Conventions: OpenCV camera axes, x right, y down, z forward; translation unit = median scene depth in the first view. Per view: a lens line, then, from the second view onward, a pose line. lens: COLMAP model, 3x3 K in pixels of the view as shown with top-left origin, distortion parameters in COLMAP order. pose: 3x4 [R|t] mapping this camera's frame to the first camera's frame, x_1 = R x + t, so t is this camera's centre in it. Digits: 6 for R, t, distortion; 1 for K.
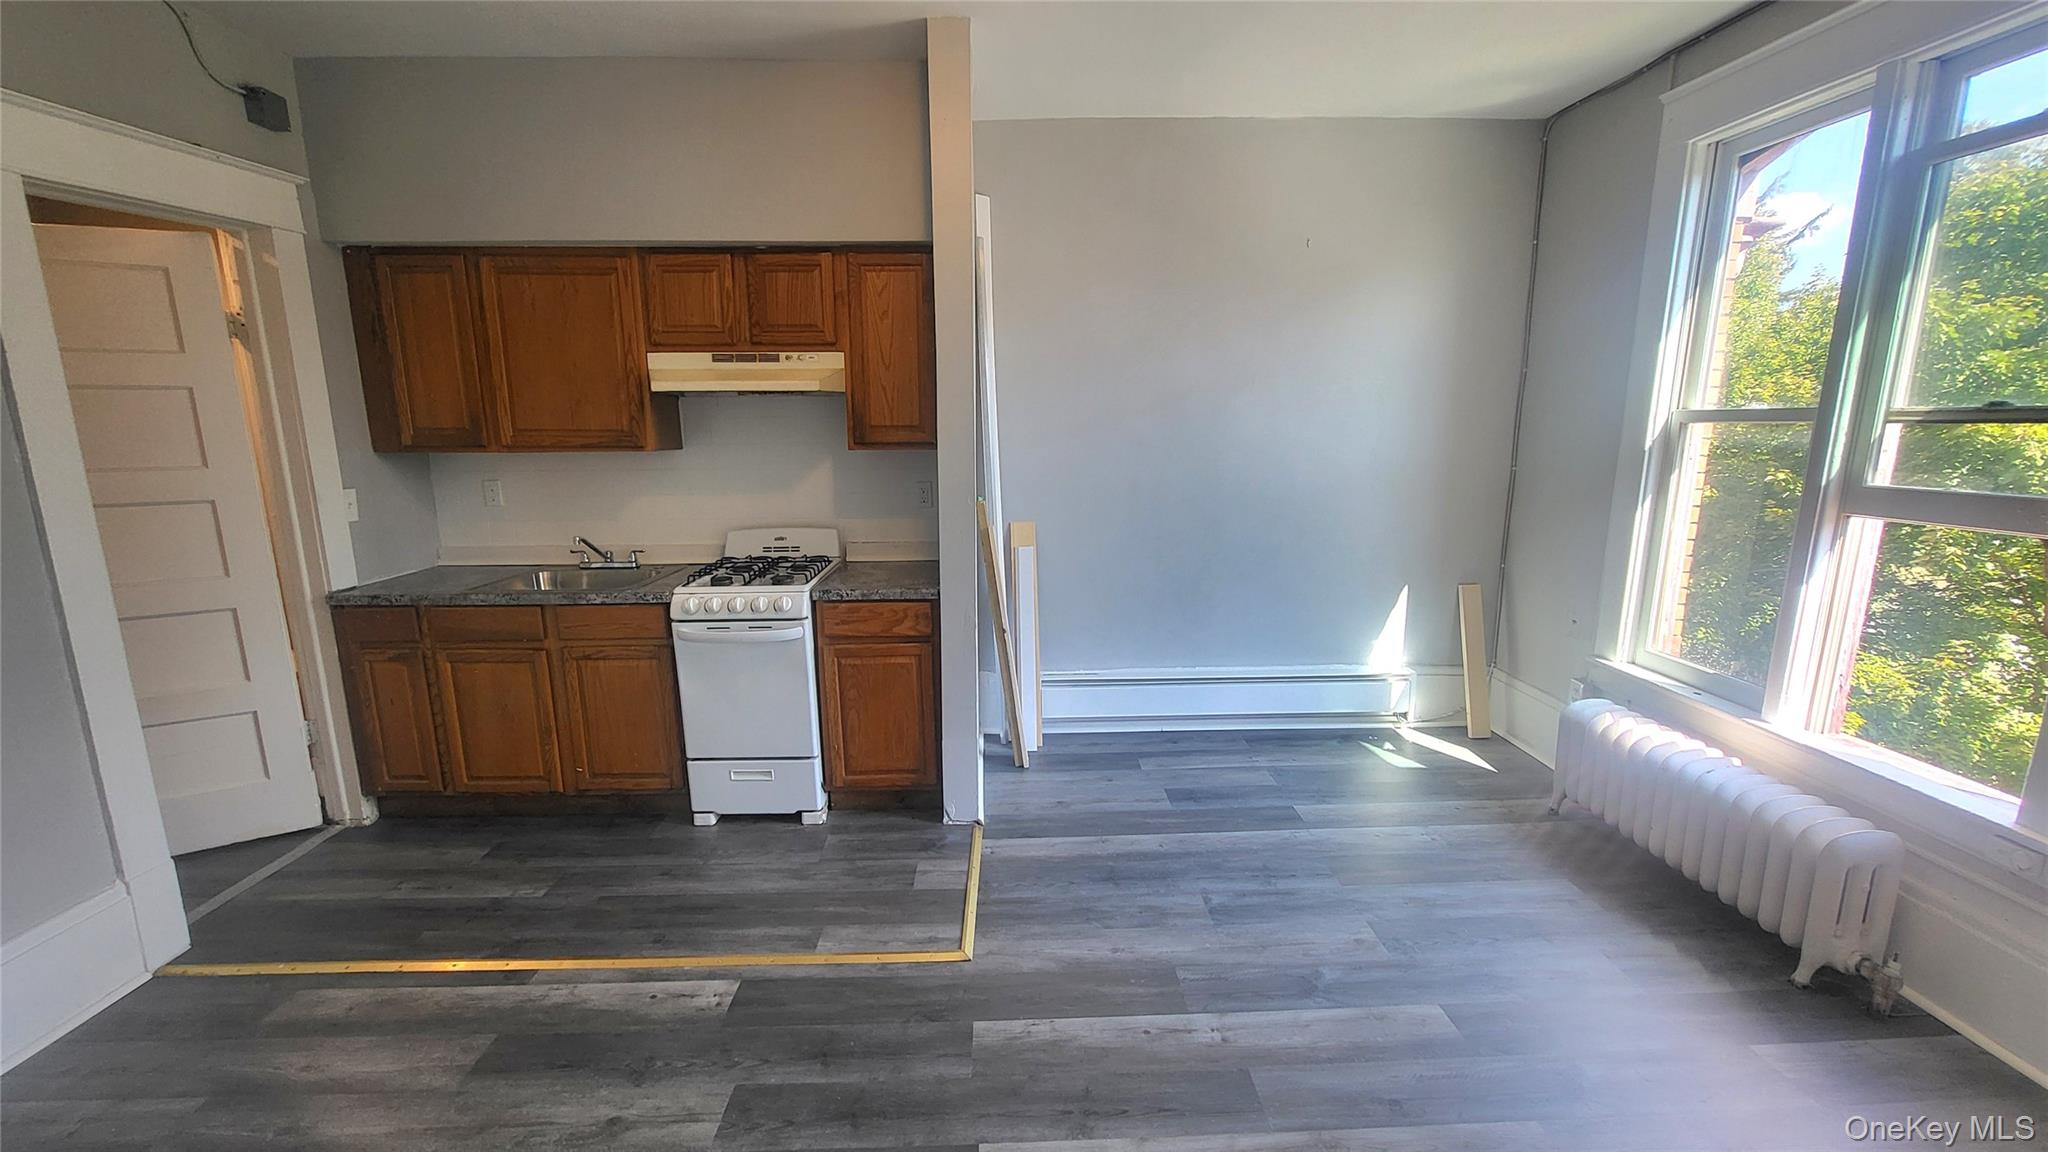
lens RADIAL K [[806.3, 0, 1017.8], [0, 806.3, 580.0], [0, 0, 1]] dist [0.000437, -0.000510]
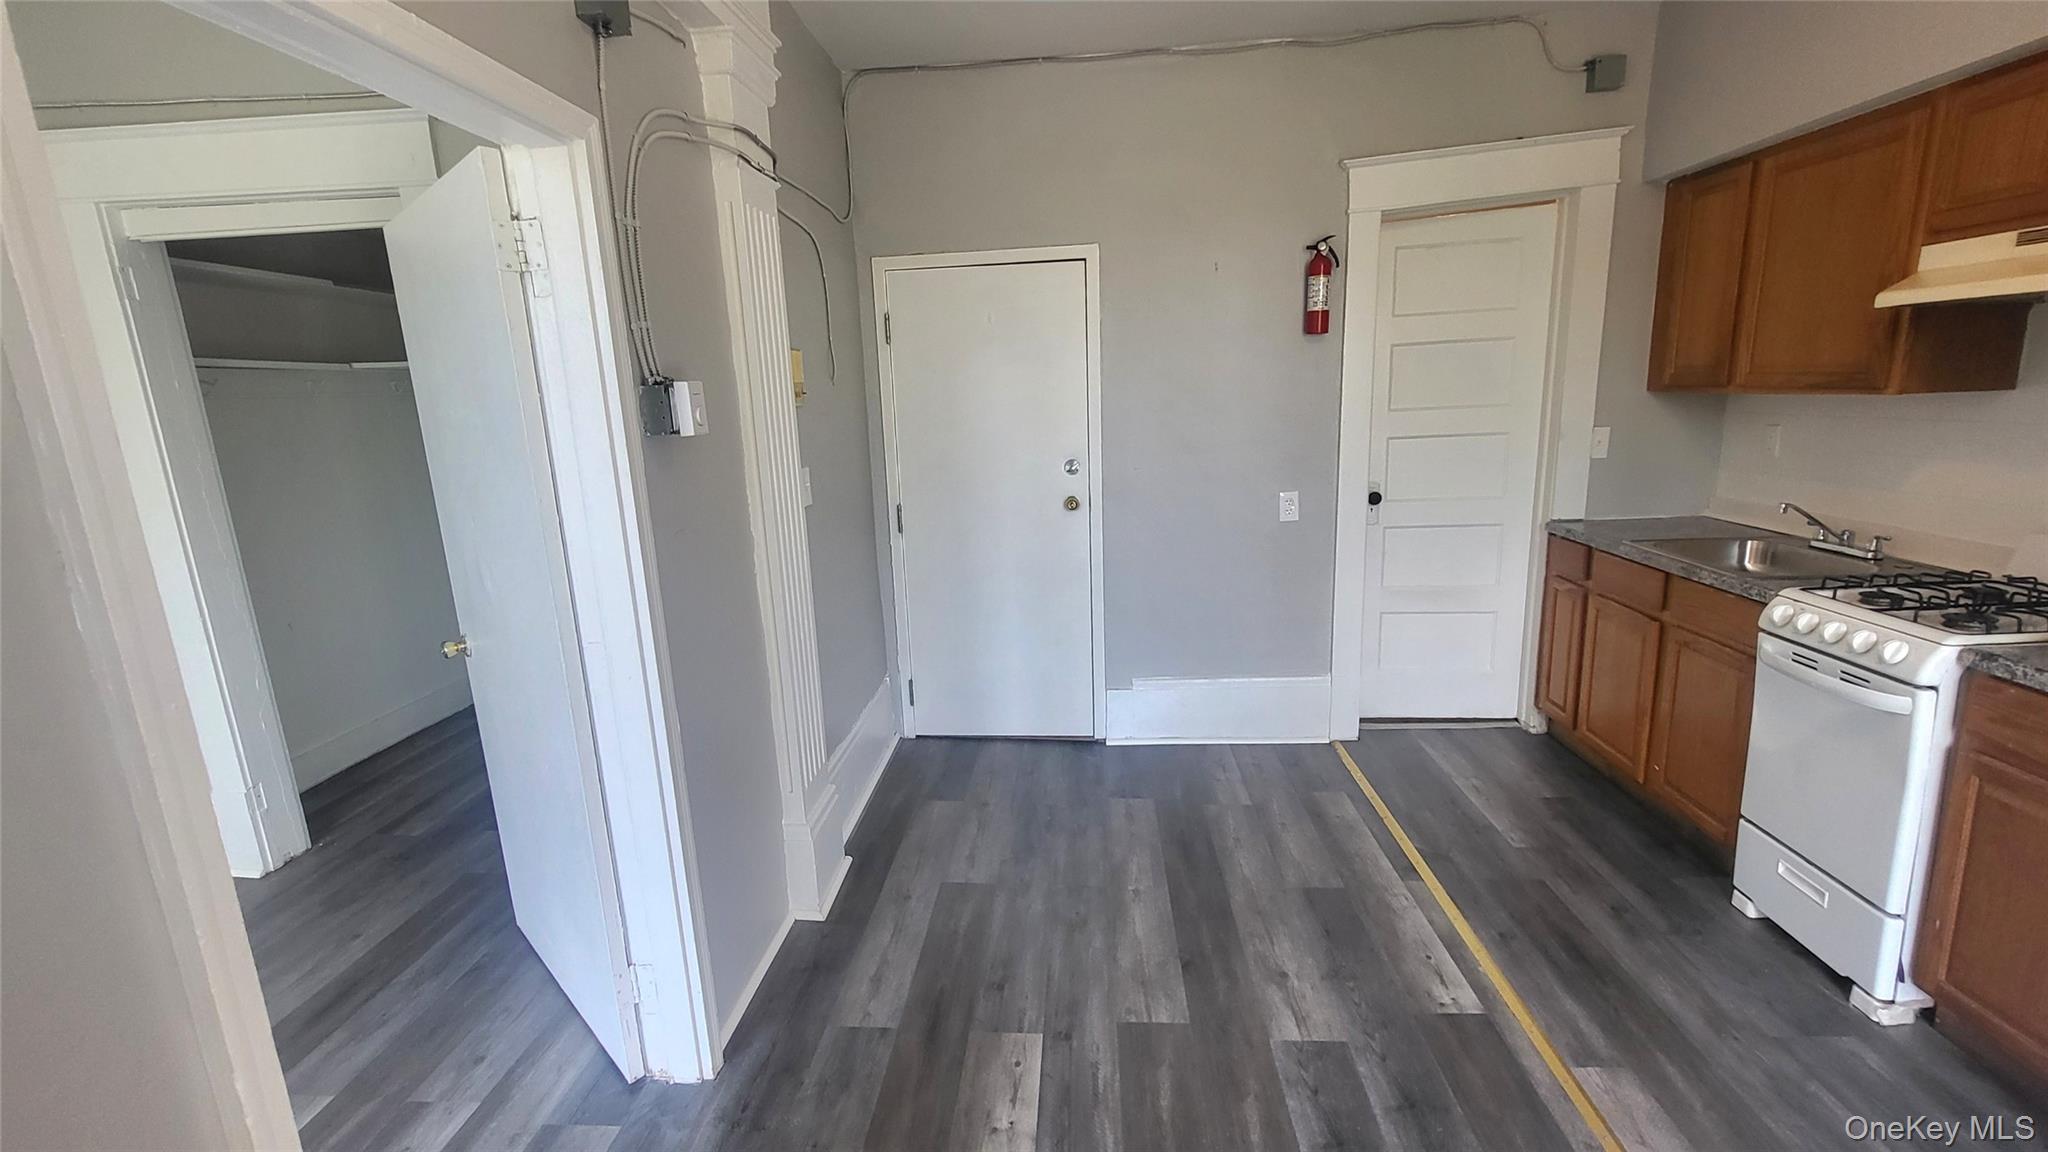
lens RADIAL K [[876.3, 0, 1013.1], [0, 876.3, 575.4], [0, 0, 1]] dist [0.003990, -0.000736]
pose [[-0.102338, 0.217000, -0.970792, 0.405572], [-0.143355, 0.962512, 0.230262, -0.082449], [0.984366, 0.162732, -0.067394, 0.365082]]
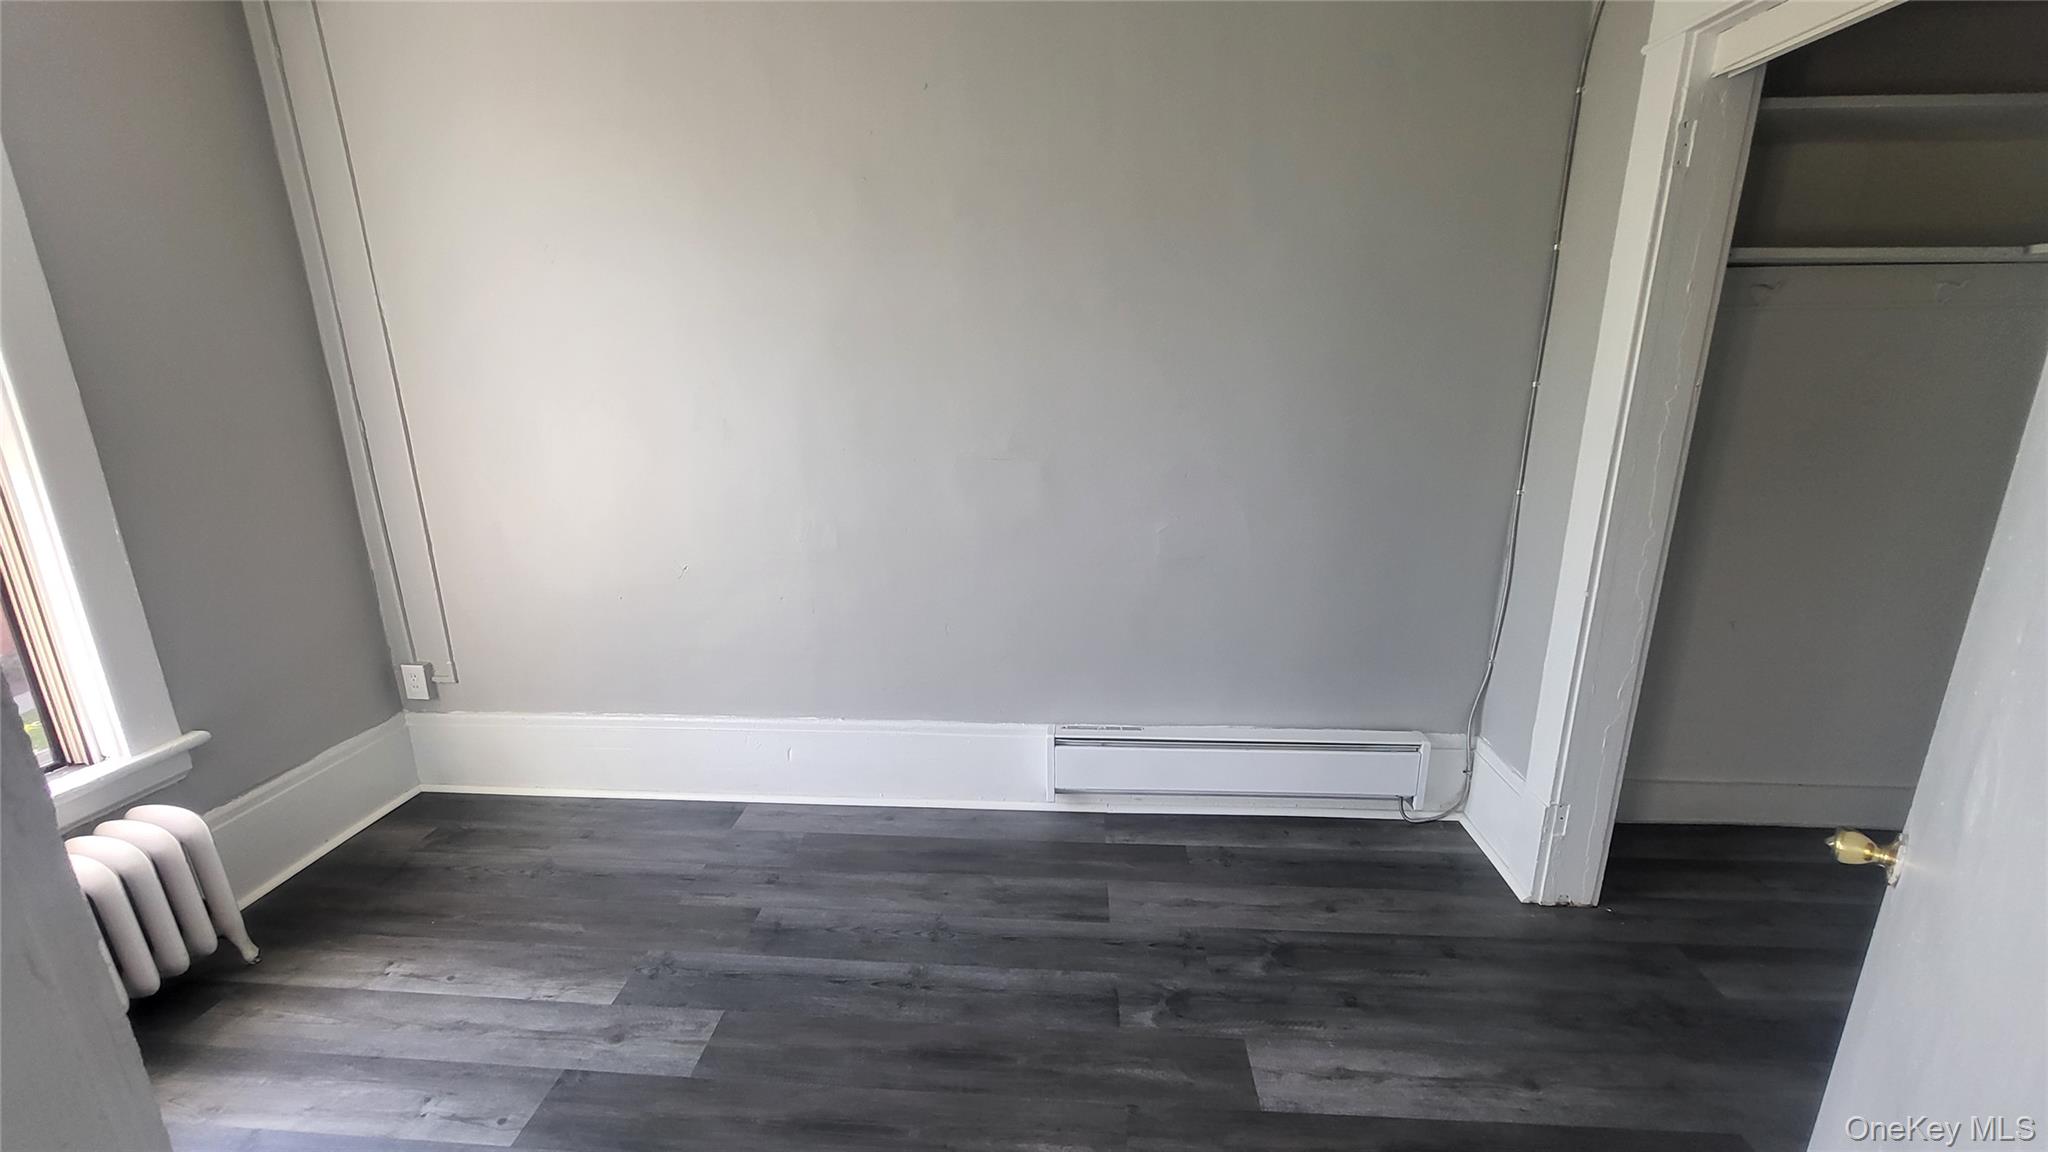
lens RADIAL K [[806.3, 0, 1015.4], [0, 806.3, 578.5], [0, 0, 1]] dist [0.000437, -0.000510]
pose [[-0.995861, -0.013489, 0.089888, 0.010631], [0.027380, 0.898475, 0.438171, -0.020596], [-0.086672, 0.438818, -0.894386, 0.099605]]
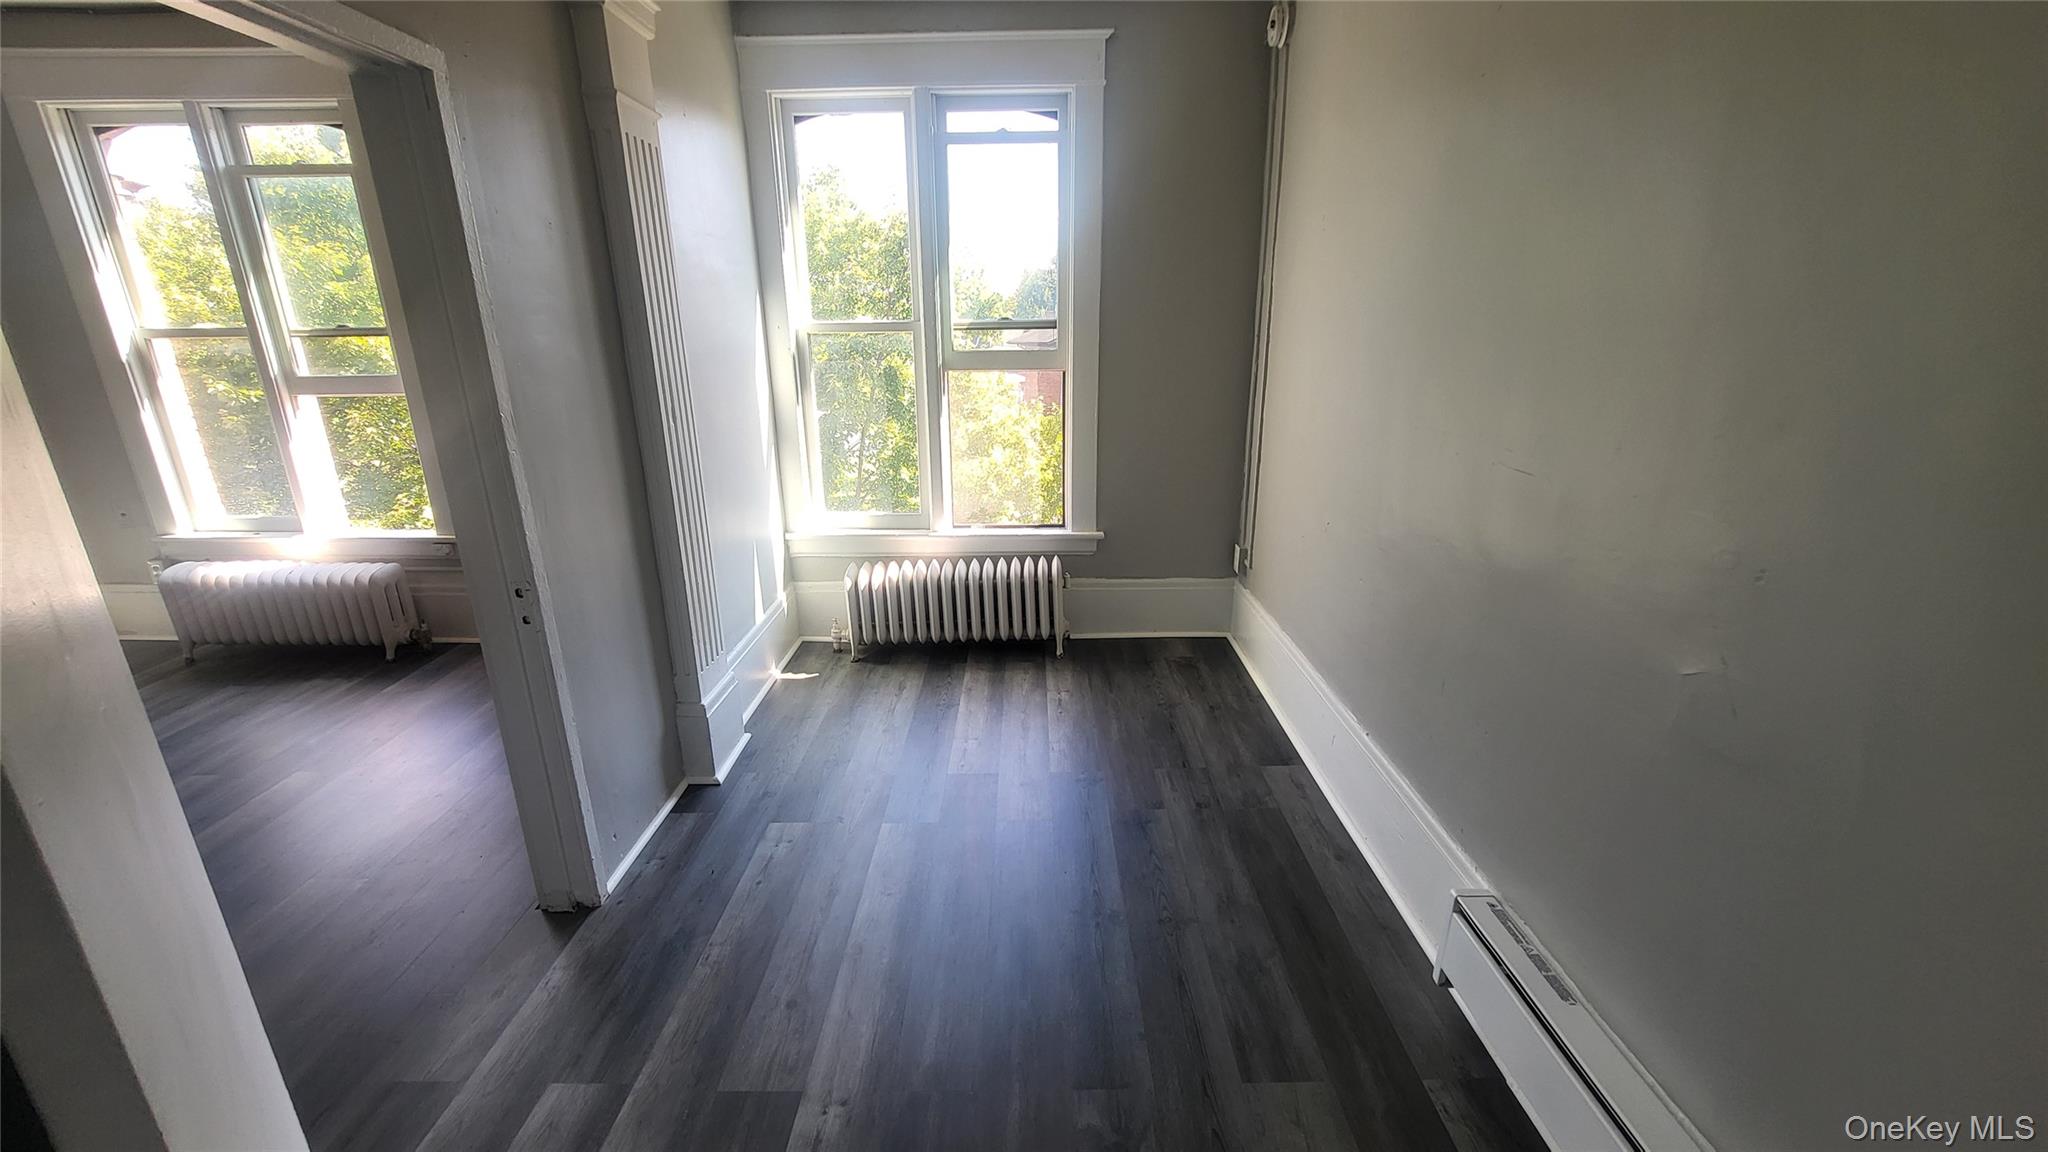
lens RADIAL K [[806.3, 0, 1019.2], [0, 806.3, 575.7], [0, 0, 1]] dist [0.000437, -0.000510]
pose [[0.035880, -0.292501, 0.955592, -0.449468], [0.201208, 0.938741, 0.279788, 0.077208], [-0.978891, 0.182234, 0.092536, -0.398739]]
